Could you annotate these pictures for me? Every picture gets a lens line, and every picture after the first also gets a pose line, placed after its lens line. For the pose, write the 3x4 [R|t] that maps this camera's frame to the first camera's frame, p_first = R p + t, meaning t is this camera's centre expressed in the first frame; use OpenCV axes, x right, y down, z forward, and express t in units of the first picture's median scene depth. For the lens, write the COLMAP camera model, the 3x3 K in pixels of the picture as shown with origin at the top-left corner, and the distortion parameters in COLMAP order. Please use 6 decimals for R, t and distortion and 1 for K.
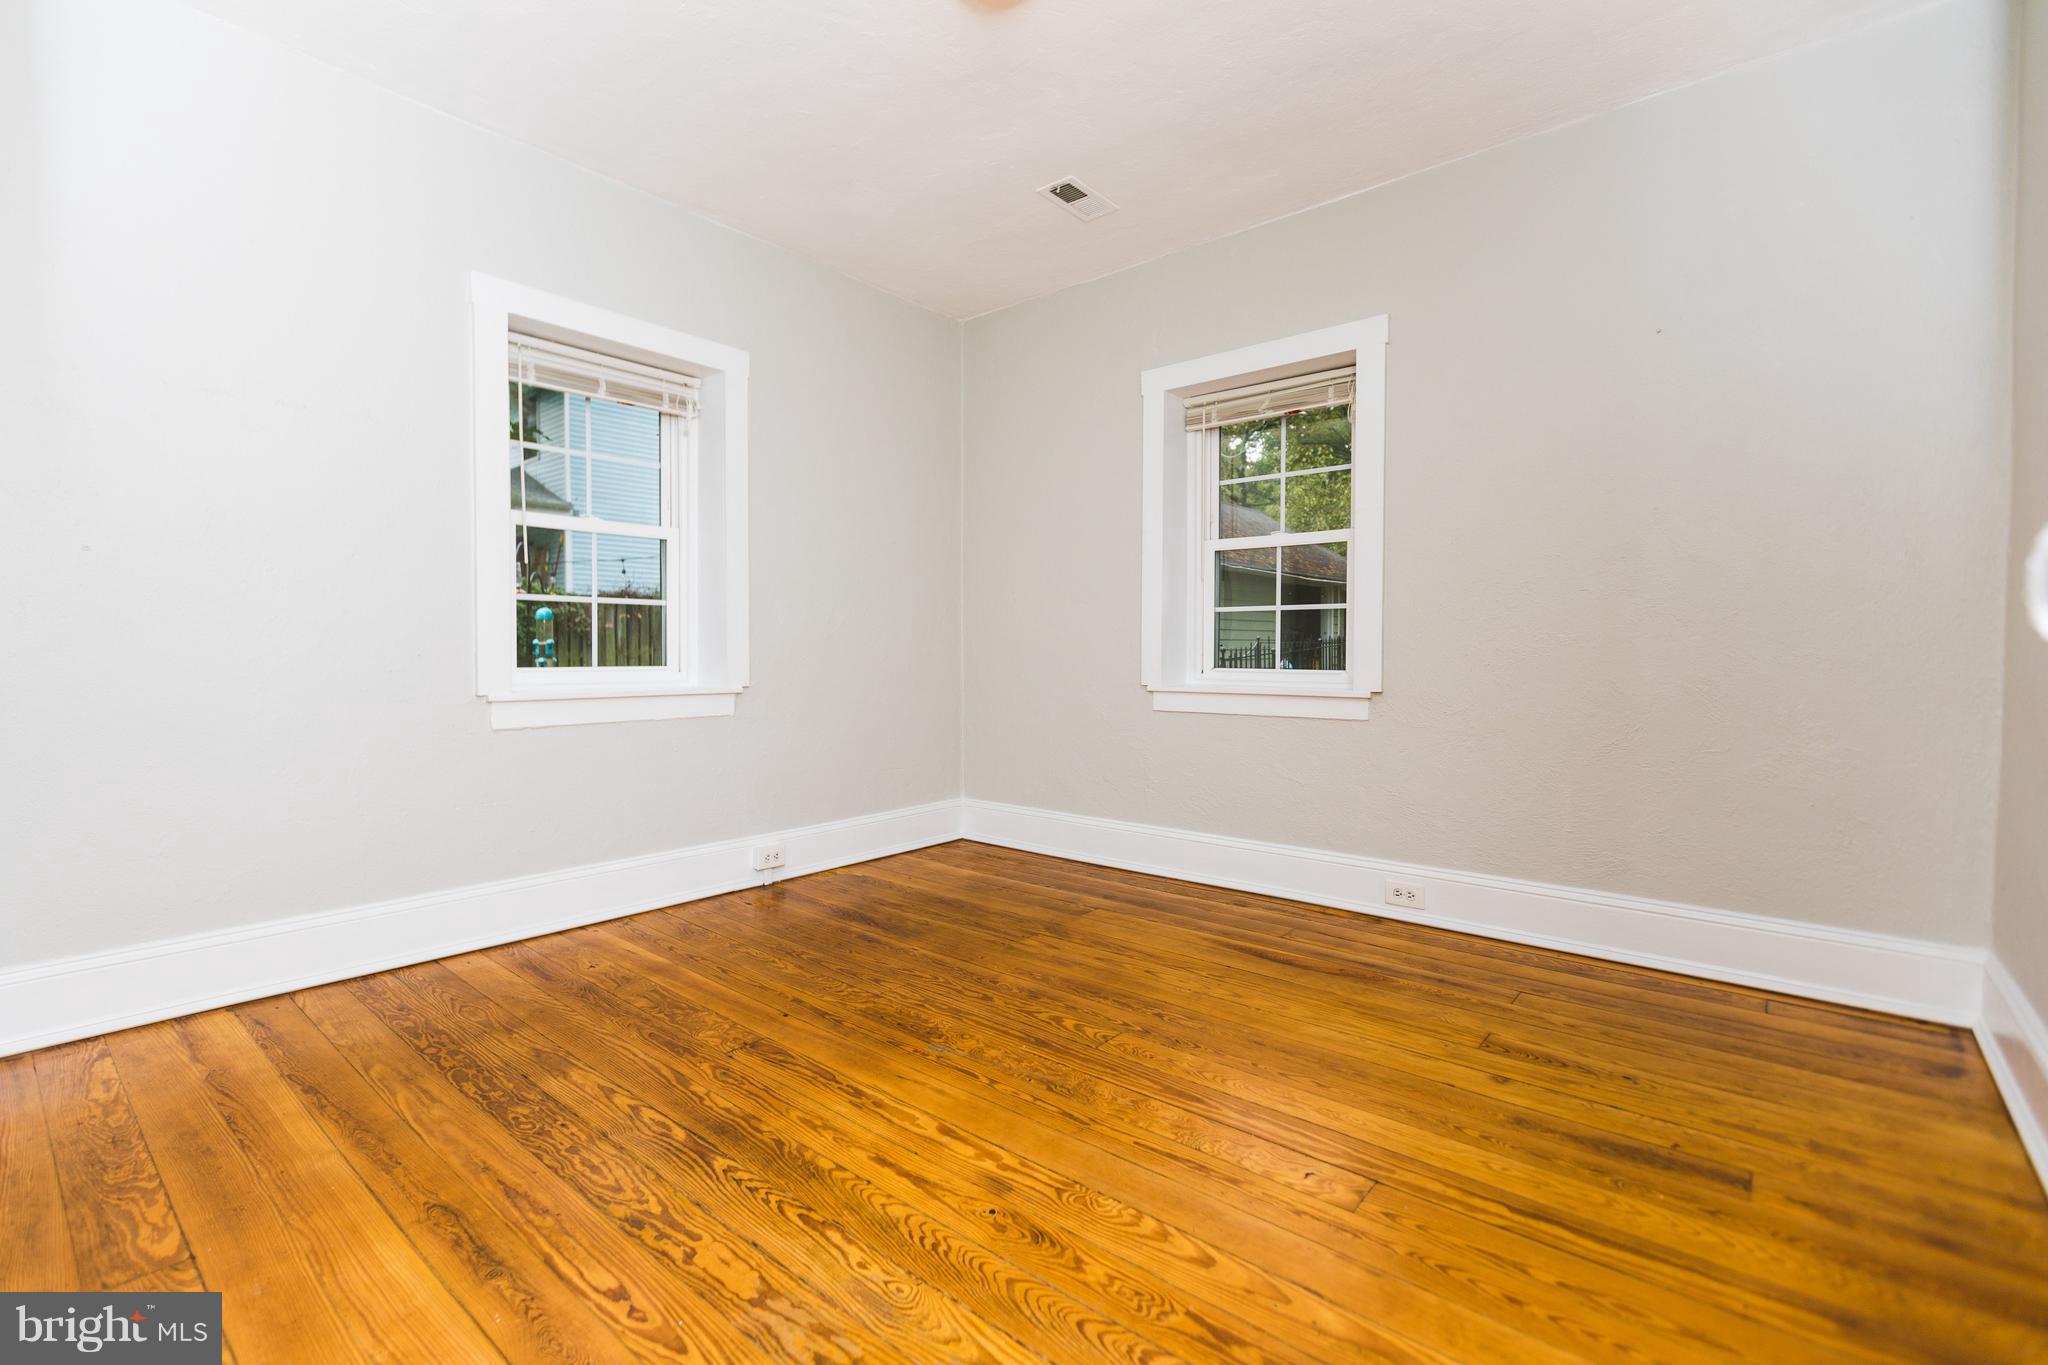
lens RADIAL K [[939.4, 0, 1025.5], [0, 939.4, 675.5], [0, 0, 1]] dist [-0.003517, 0.004923]
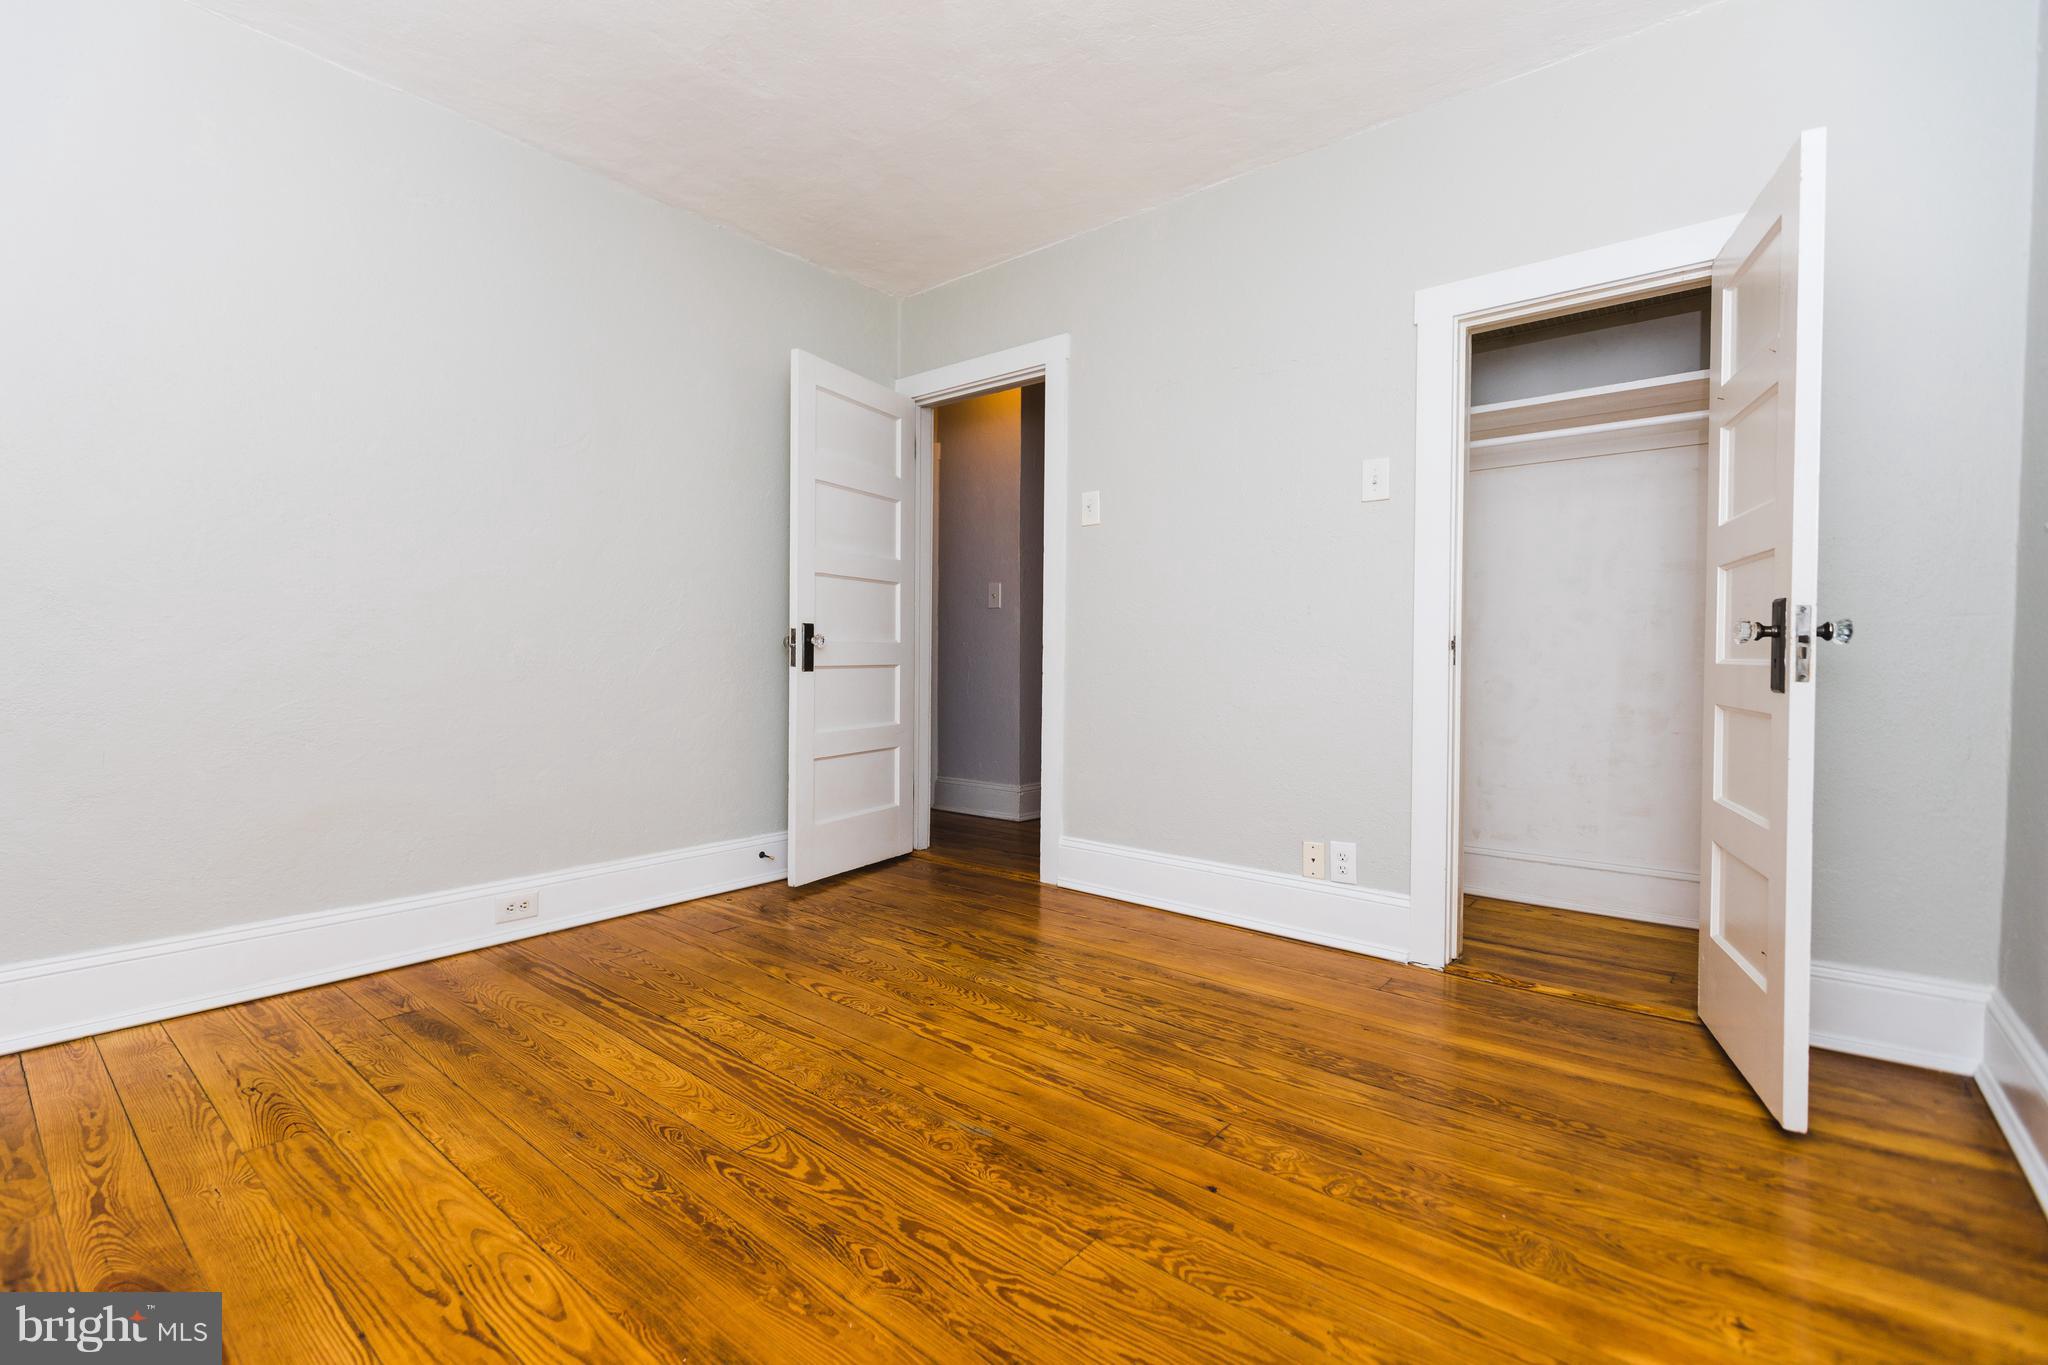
lens RADIAL K [[939.4, 0, 1020.7], [0, 939.4, 673.9], [0, 0, 1]] dist [-0.003517, 0.004923]
pose [[-0.999938, -0.008267, -0.007511, -0.137677], [-0.008615, 0.998834, 0.047509, -0.048149], [0.007109, 0.047570, -0.998843, 2.087576]]
